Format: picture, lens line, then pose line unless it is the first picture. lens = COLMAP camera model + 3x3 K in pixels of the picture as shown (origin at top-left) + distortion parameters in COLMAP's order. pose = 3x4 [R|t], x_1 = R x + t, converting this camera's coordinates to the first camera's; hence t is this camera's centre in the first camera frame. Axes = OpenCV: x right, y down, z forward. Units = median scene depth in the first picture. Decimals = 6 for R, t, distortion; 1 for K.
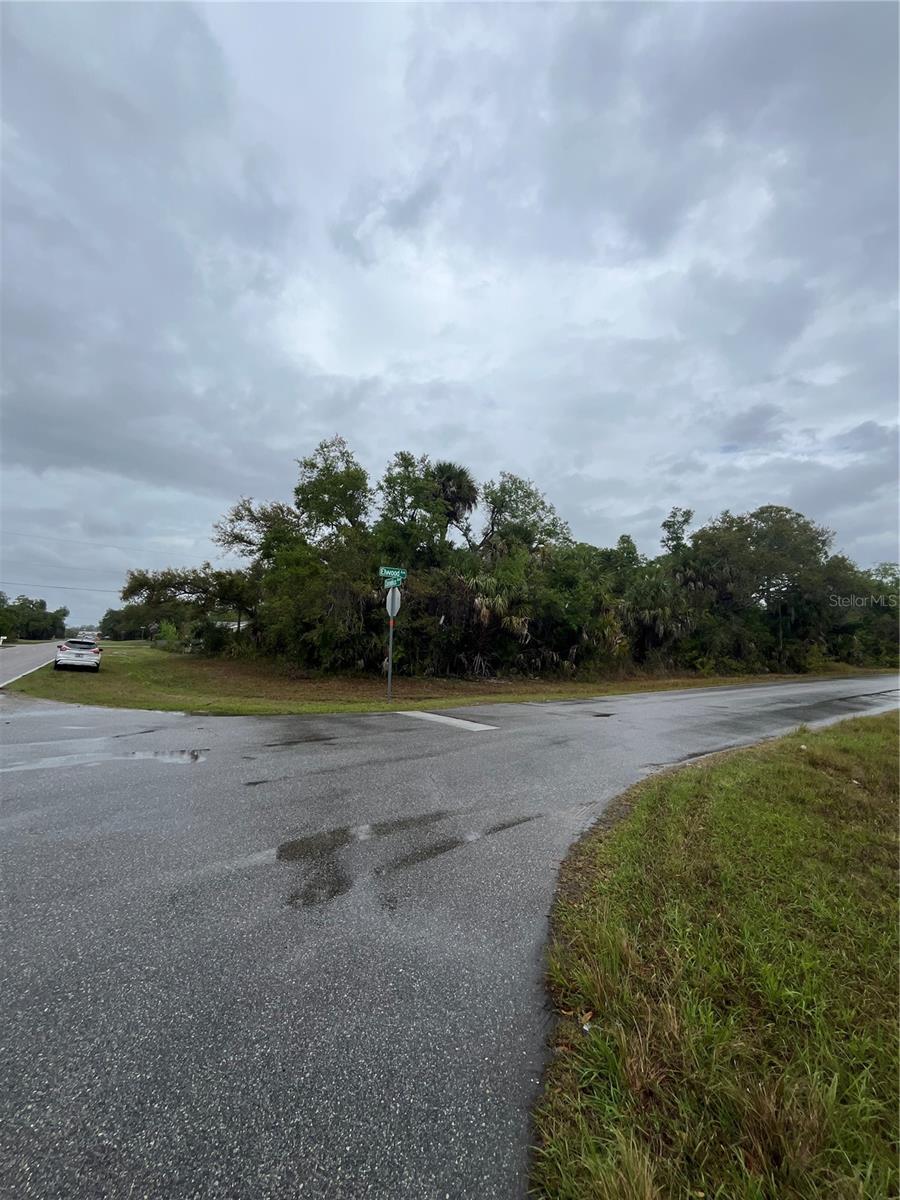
lens RADIAL K [[487.2, 0, 453.3], [0, 487.2, 603.6], [0, 0, 1]] dist [0.000158, -0.000037]
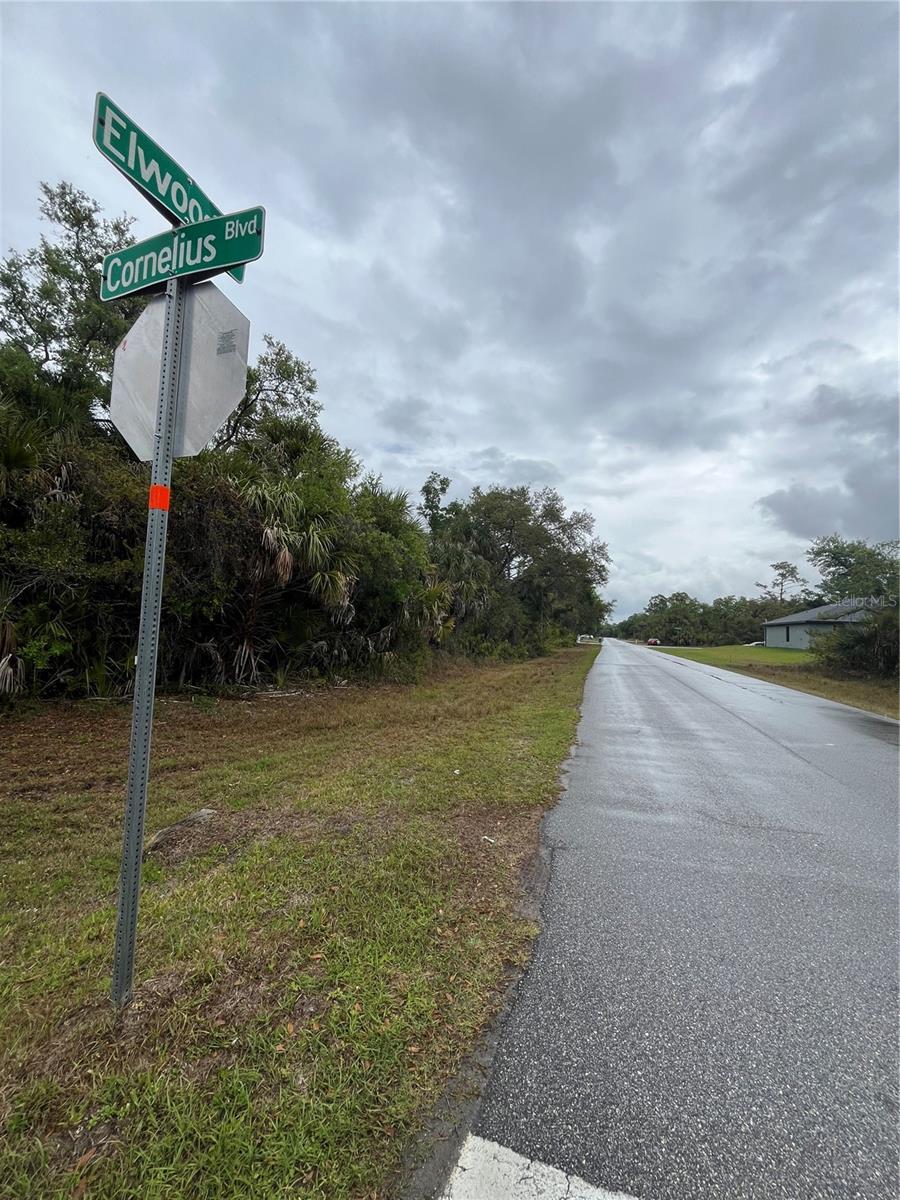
lens RADIAL K [[487.2, 0, 453.3], [0, 487.2, 603.6], [0, 0, 1]] dist [0.000158, -0.000037]
pose [[0.797075, 0.043276, 0.602327, -0.064258], [-0.071684, 0.997157, 0.023218, 0.028099], [-0.599610, -0.061684, 0.797911, 0.360433]]
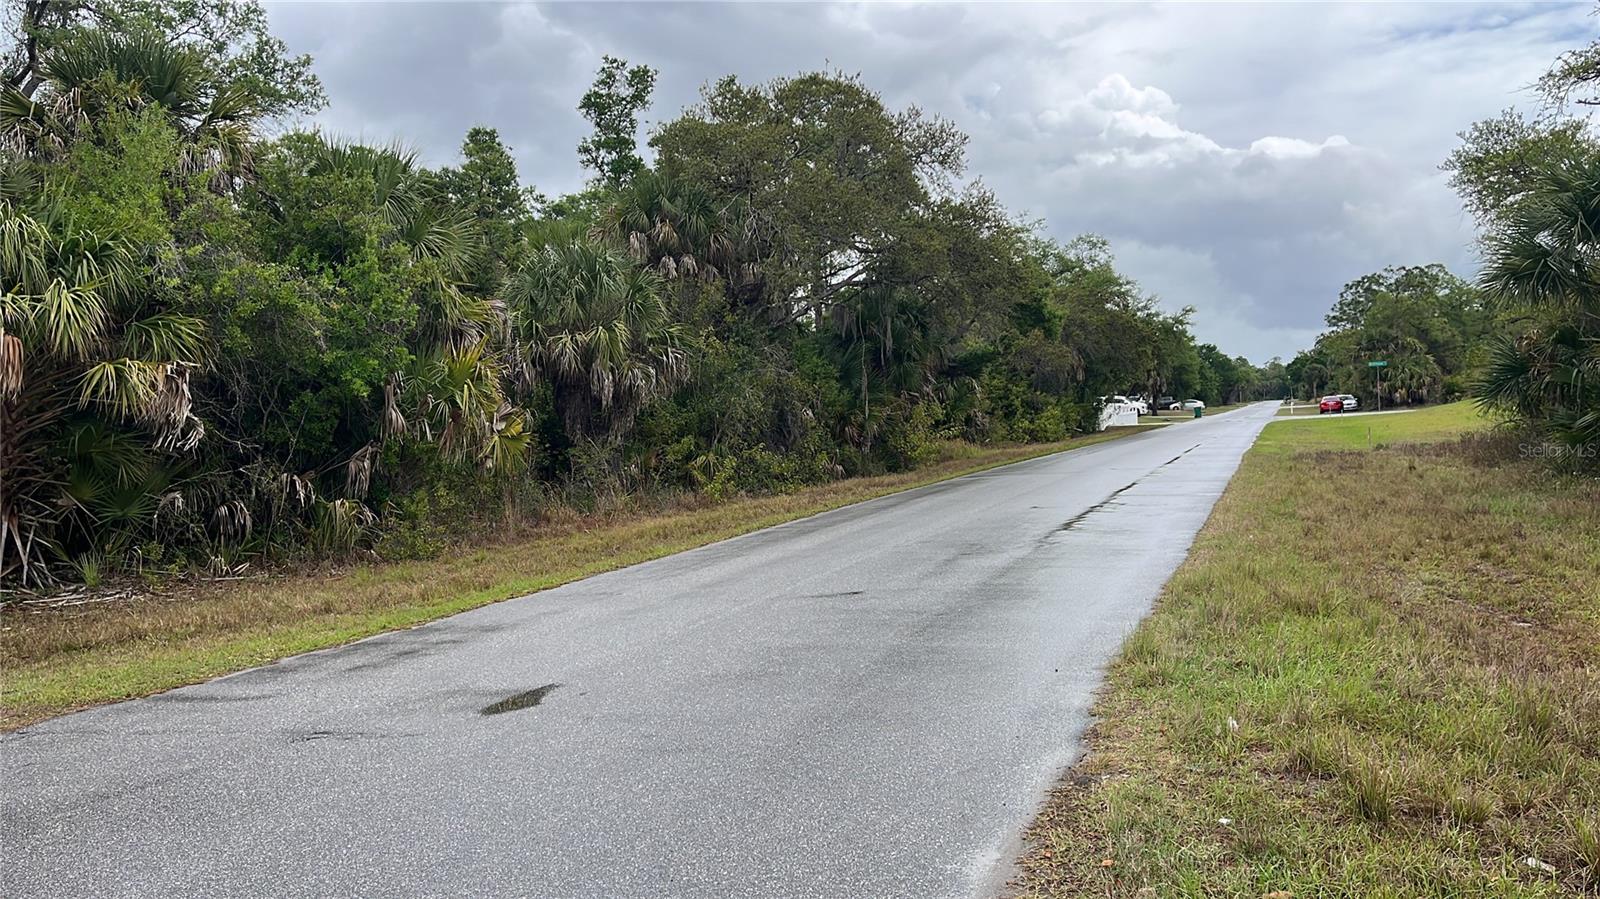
lens RADIAL K [[1262.7, 0, 795.6], [0, 1262.7, 452.9], [0, 0, 1]] dist [0.082586, -0.094653]
pose [[0.833910, -0.081575, 0.545839, 0.027271], [0.031239, 0.994407, 0.100889, 0.012645], [-0.551016, -0.067081, 0.831794, 0.137002]]
